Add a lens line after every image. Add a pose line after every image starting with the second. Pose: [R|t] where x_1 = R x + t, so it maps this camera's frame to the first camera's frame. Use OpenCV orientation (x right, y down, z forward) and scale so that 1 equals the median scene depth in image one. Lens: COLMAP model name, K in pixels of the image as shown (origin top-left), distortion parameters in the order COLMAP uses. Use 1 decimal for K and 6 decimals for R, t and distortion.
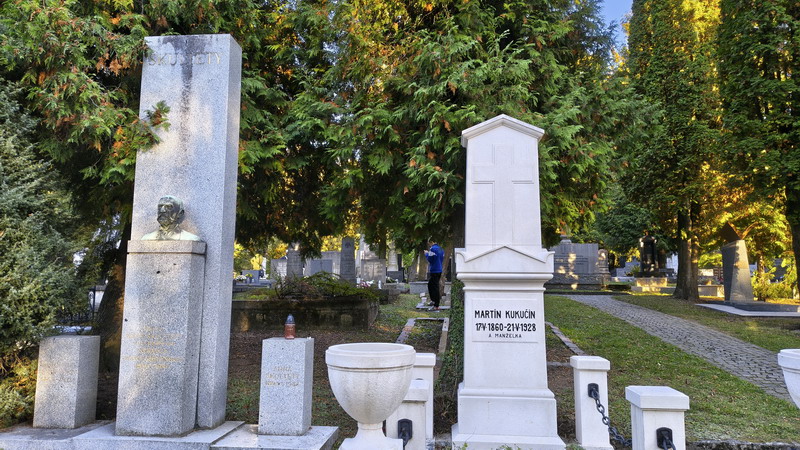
lens RADIAL K [[547.9, 0, 409.6], [0, 547.9, 227.4], [0, 0, 1]] dist [0.061542, -0.071915]
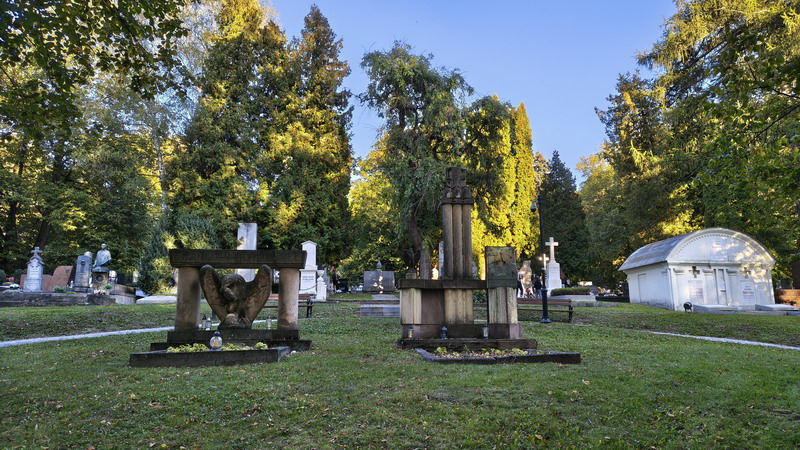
lens RADIAL K [[547.9, 0, 409.6], [0, 547.9, 227.4], [0, 0, 1]] dist [0.061542, -0.071915]
pose [[0.985735, 0.016263, 0.167520, 0.233287], [-0.004202, 0.997388, -0.072104, 0.051971], [-0.168255, 0.070371, 0.983228, -4.431790]]
